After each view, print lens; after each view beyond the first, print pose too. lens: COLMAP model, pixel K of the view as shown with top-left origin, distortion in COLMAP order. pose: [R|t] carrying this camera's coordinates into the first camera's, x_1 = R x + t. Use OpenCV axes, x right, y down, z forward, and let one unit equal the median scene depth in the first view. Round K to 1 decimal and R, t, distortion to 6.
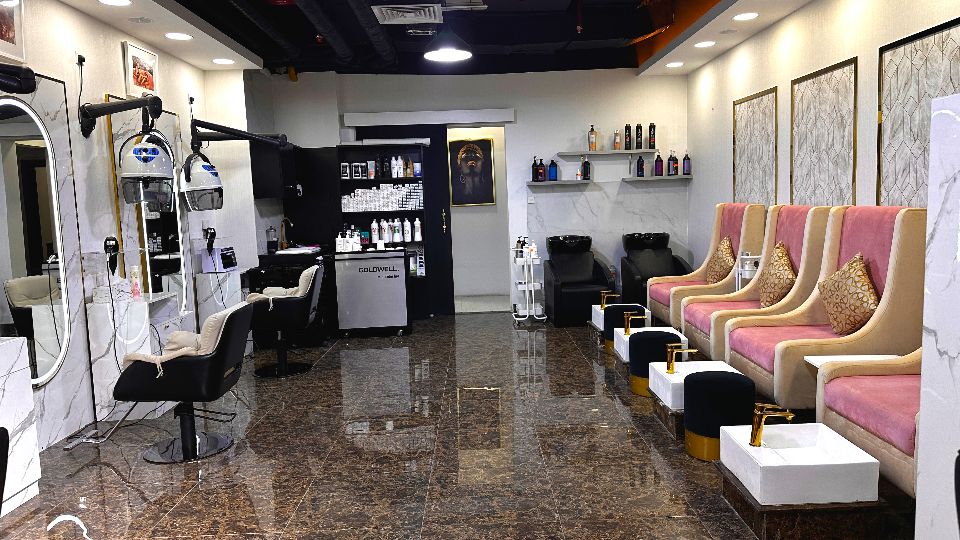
lens RADIAL K [[673.9, 0, 480.0], [0, 673.9, 270.0], [0, 0, 1]] dist [0.072559, -0.087664]
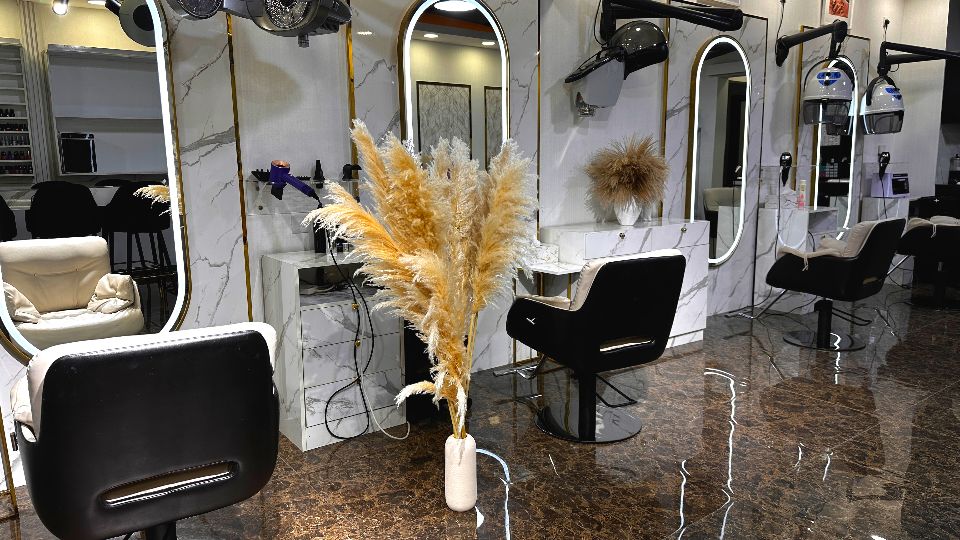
lens RADIAL K [[673.8, 0, 491.6], [0, 673.8, 268.7], [0, 0, 1]] dist [0.060404, -0.086696]
pose [[0.602731, 0.152298, -0.783276, 0.069002], [-0.087490, 0.988312, 0.124840, 0.035291], [0.793134, -0.006716, 0.609011, -0.074612]]
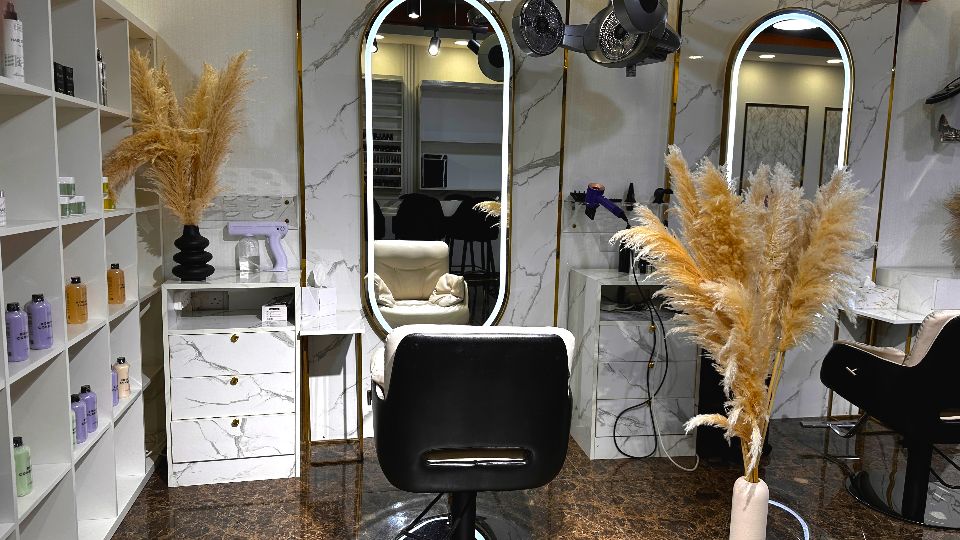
lens RADIAL K [[673.9, 0, 480.0], [0, 673.9, 270.0], [0, 0, 1]] dist [0.072559, -0.087664]
pose [[0.174235, 0.165506, -0.970695, 0.086321], [-0.126789, 0.981339, 0.144563, 0.034304], [0.976507, 0.097886, 0.191969, -0.079430]]
